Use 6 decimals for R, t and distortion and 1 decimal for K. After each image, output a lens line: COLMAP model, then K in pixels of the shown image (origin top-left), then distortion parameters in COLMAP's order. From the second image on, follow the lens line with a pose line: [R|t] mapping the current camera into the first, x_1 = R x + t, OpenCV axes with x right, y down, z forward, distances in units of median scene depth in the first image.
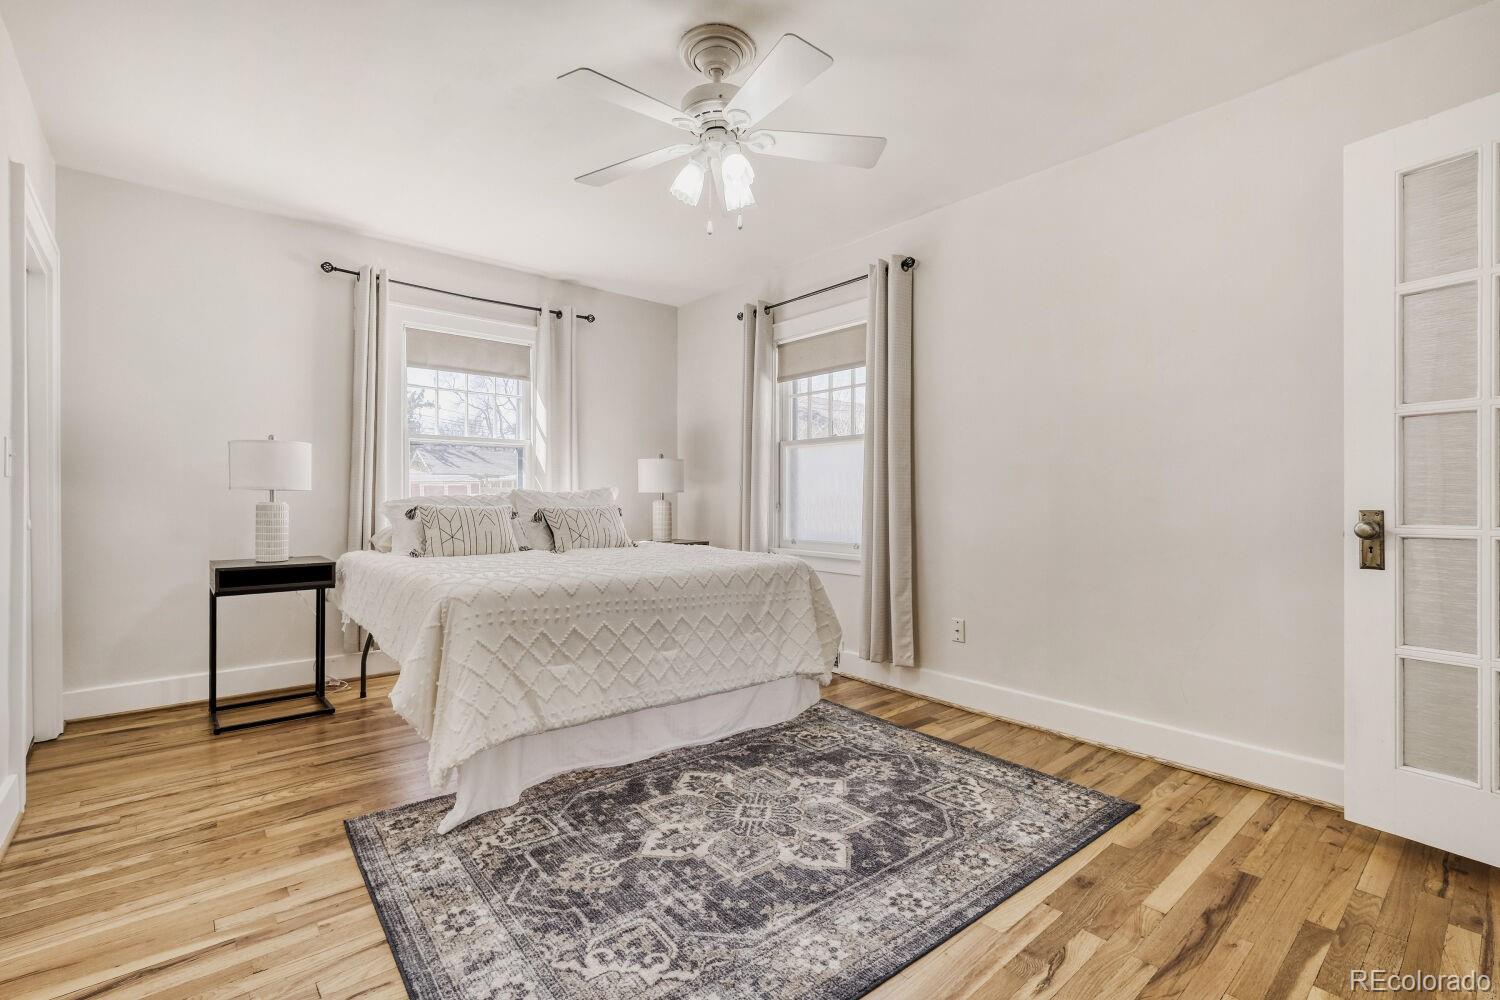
lens RADIAL K [[681.8, 0, 756.8], [0, 681.8, 503.6], [0, 0, 1]] dist [-0.001946, -0.001339]
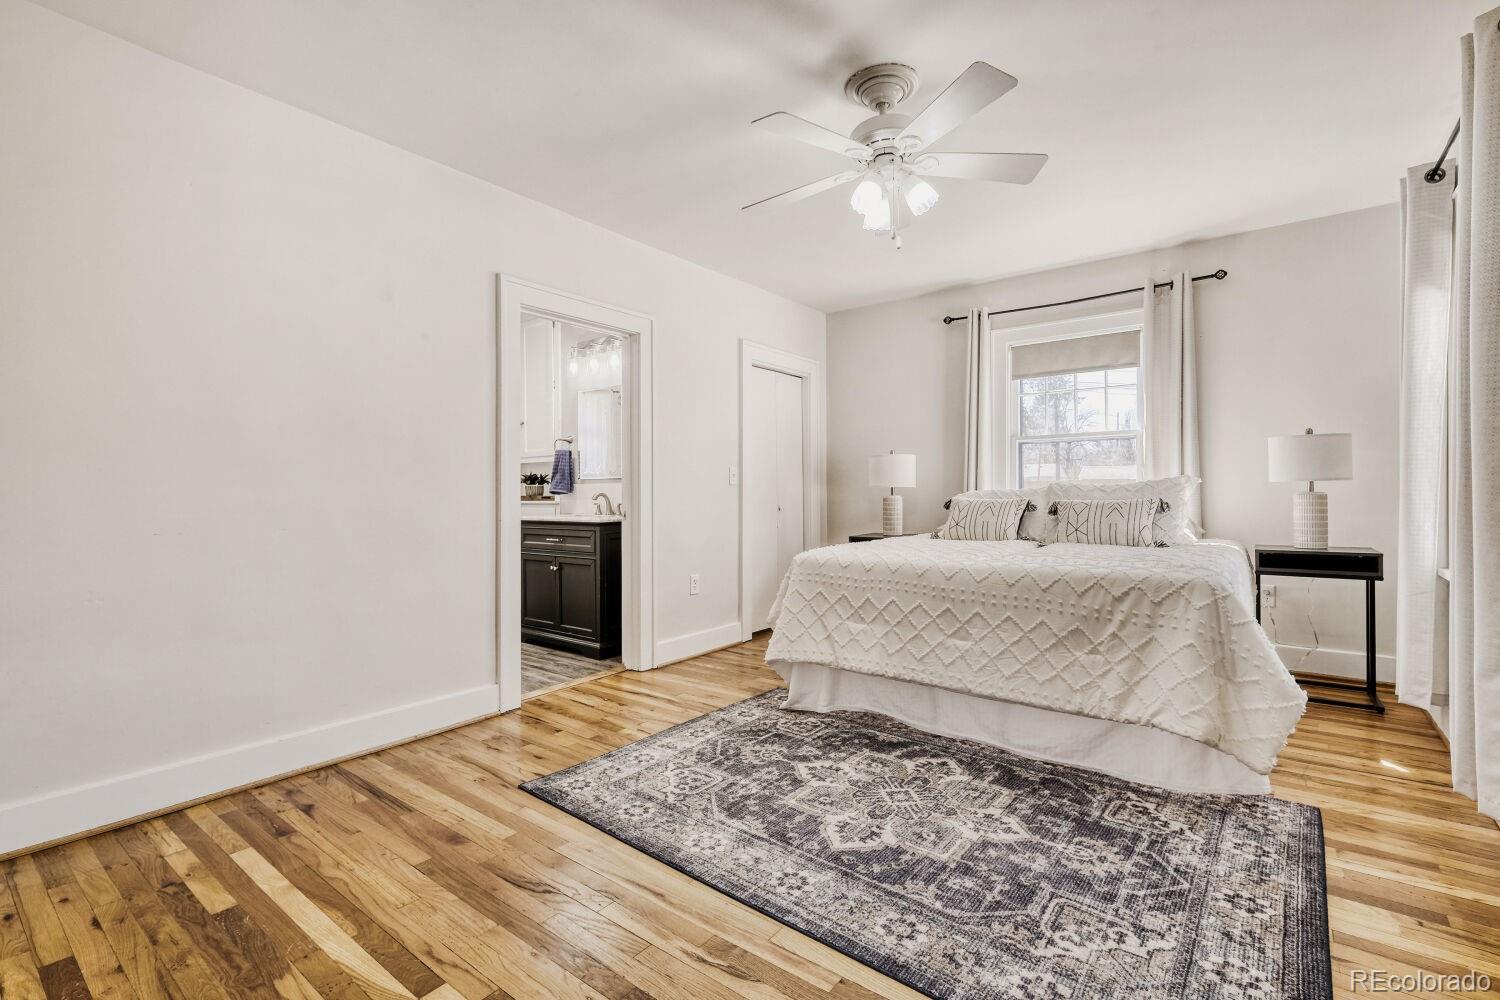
lens RADIAL K [[681.8, 0, 756.8], [0, 681.8, 503.6], [0, 0, 1]] dist [-0.001946, -0.001339]
pose [[0.193738, 0.009918, -0.981003, 0.875120], [-0.000348, 0.999950, 0.010041, -0.000737], [0.981053, -0.001604, 0.193732, 0.533922]]
